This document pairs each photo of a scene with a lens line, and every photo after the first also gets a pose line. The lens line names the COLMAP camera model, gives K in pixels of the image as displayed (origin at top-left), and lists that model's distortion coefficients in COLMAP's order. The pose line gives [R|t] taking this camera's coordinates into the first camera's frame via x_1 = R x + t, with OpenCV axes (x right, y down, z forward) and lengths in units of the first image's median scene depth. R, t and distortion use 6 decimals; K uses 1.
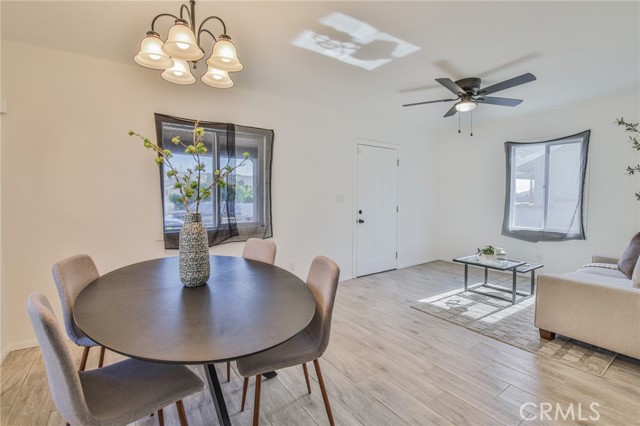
lens RADIAL K [[292.9, 0, 321.2], [0, 292.9, 208.1], [0, 0, 1]] dist [0.002153, -0.011919]
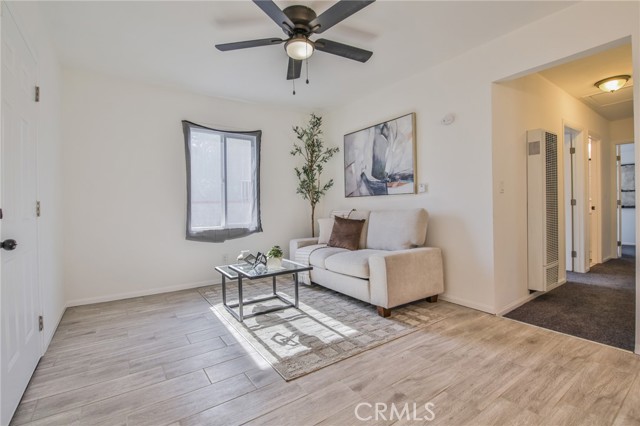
lens RADIAL K [[292.9, 0, 321.2], [0, 292.9, 208.1], [0, 0, 1]] dist [0.002153, -0.011919]
pose [[-0.000060, -0.008685, 0.999962, -0.208722], [0.053458, 0.998532, 0.008675, 0.028765], [-0.998570, 0.053456, 0.000404, 0.916384]]
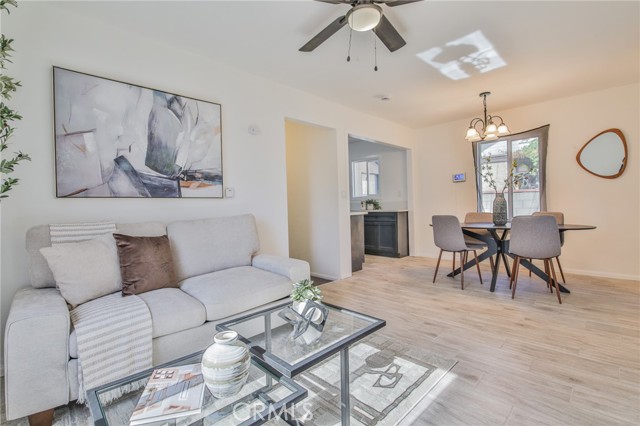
lens RADIAL K [[292.9, 0, 321.2], [0, 292.9, 208.1], [0, 0, 1]] dist [0.002153, -0.011919]
pose [[-0.984424, 0.023553, -0.174226, 0.660263], [0.016918, 0.999077, 0.039471, 0.005078], [0.174995, 0.035909, -0.983914, 1.501762]]
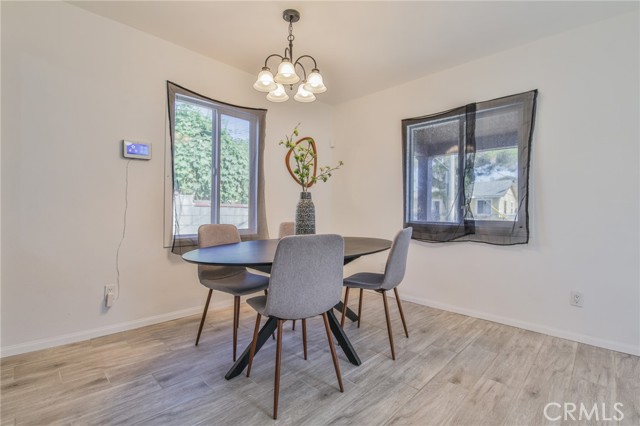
lens RADIAL K [[292.9, 0, 321.2], [0, 292.9, 208.1], [0, 0, 1]] dist [0.002153, -0.011919]
pose [[0.171677, -0.006789, -0.985130, 0.464227], [-0.046186, 0.998821, -0.014932, 0.049979], [0.984070, 0.048063, 0.171161, 0.437070]]
